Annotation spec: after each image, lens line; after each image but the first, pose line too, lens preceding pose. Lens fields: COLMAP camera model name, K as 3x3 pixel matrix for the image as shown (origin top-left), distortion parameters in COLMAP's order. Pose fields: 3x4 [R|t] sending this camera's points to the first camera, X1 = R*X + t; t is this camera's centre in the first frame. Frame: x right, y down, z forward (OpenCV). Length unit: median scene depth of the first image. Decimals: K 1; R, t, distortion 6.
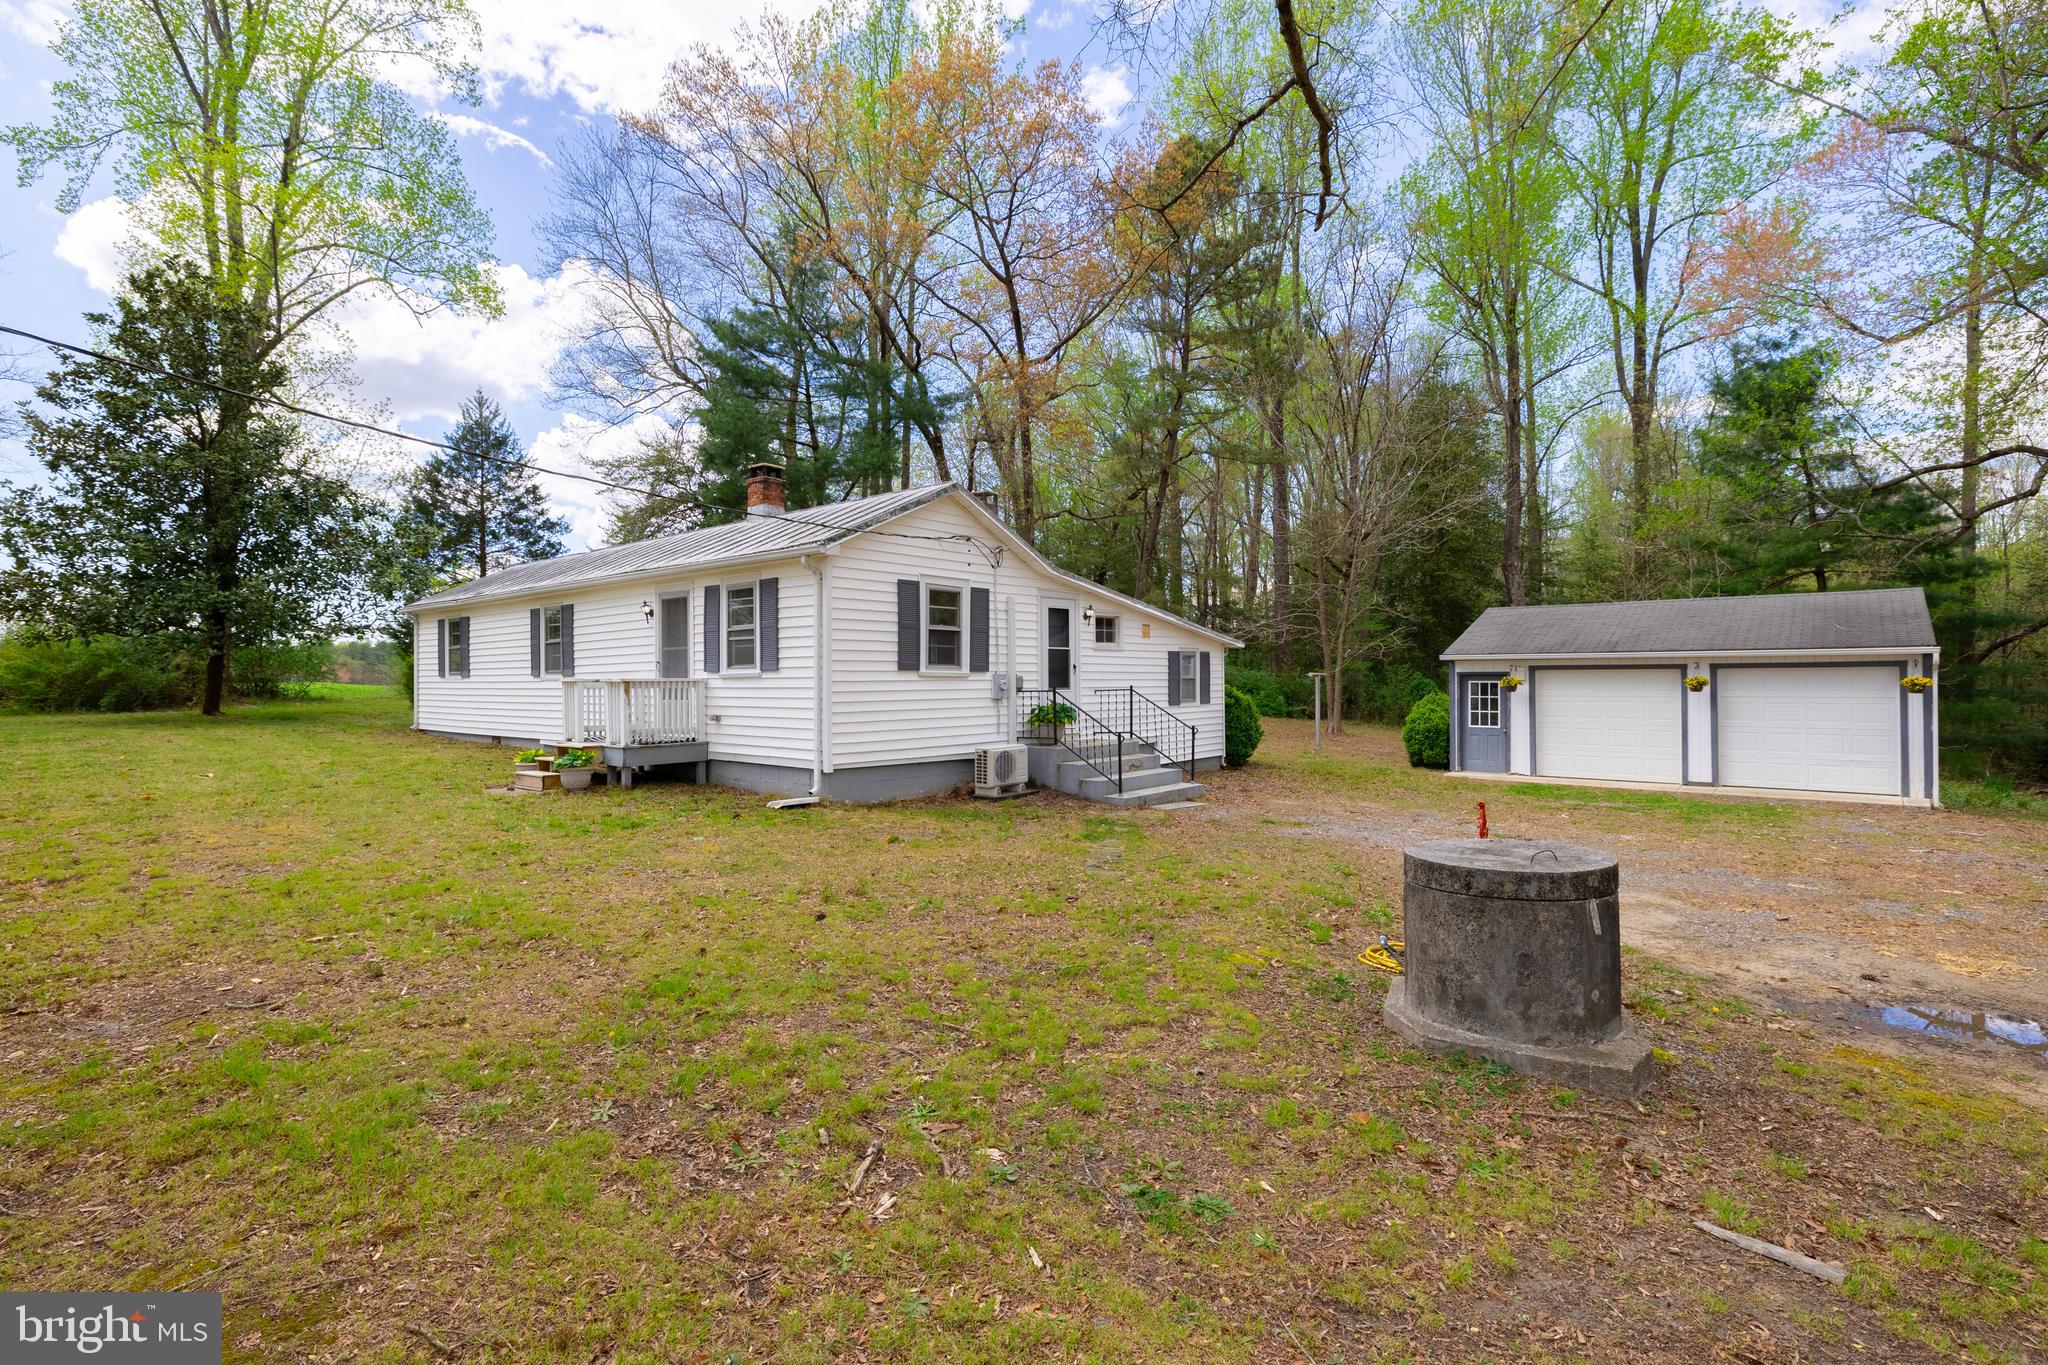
lens RADIAL K [[980.5, 0, 1027.8], [0, 980.5, 674.5], [0, 0, 1]] dist [-0.006154, 0.005043]
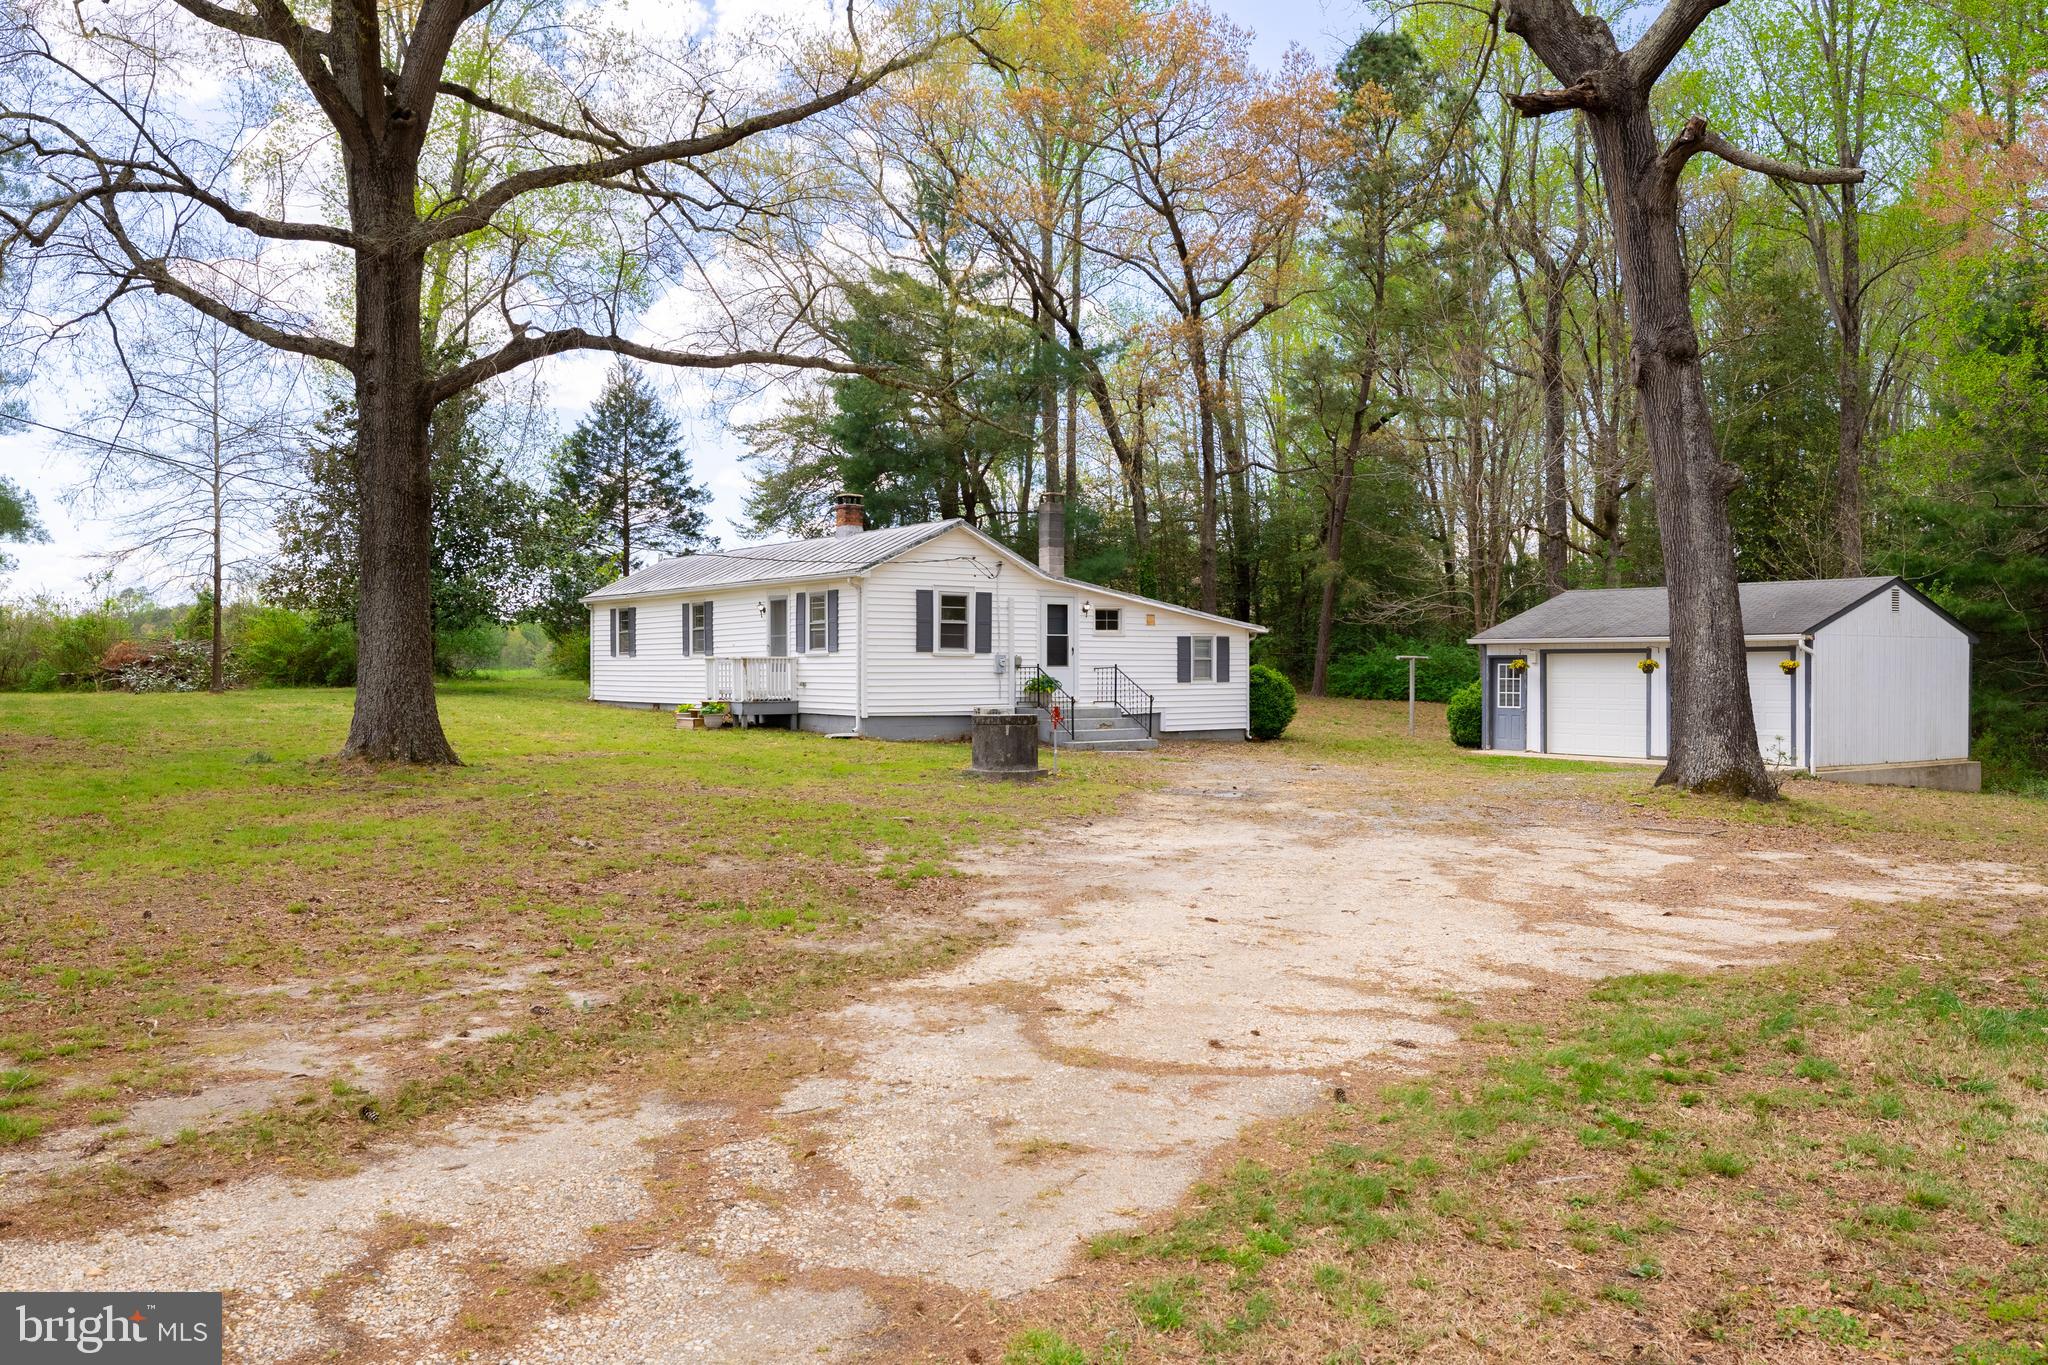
lens RADIAL K [[1661.3, 0, 1024.0], [0, 1661.3, 682.5], [0, 0, 1]] dist [-0.003359, -0.001380]
pose [[0.968242, 0.007856, -0.249891, 0.602833], [-0.004477, 0.999891, 0.014088, 0.005638], [0.249975, -0.012522, 0.968171, -1.277304]]
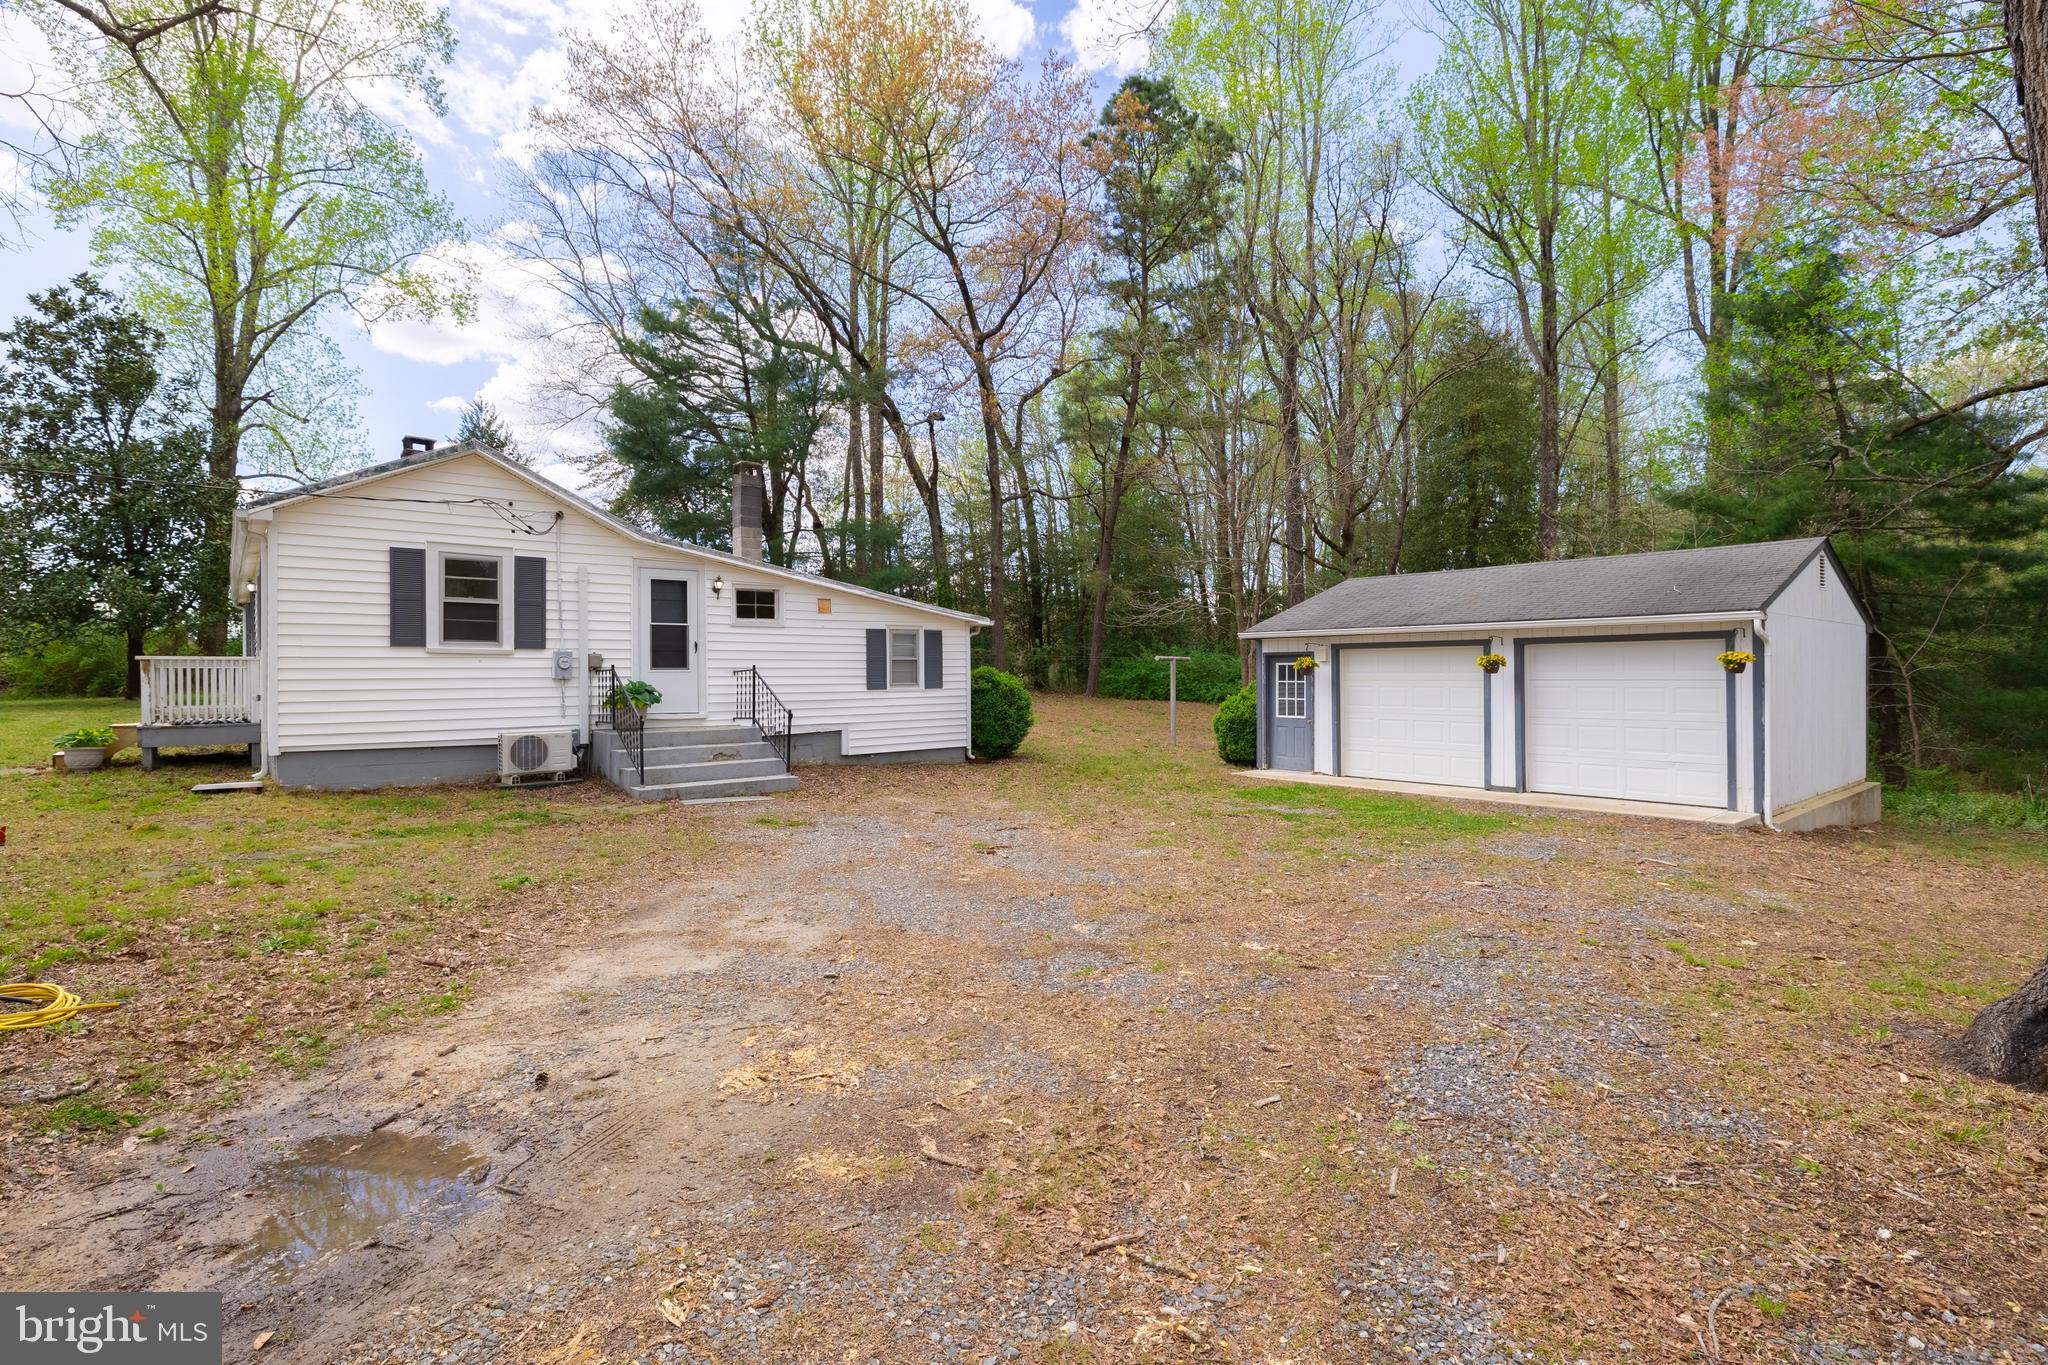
lens RADIAL K [[980.5, 0, 1027.8], [0, 980.5, 674.5], [0, 0, 1]] dist [-0.006154, 0.005043]
pose [[0.984671, -0.000743, -0.174419, 0.577474], [0.001732, 0.999983, 0.005516, 0.017056], [0.174412, -0.005734, 0.984656, 0.184685]]
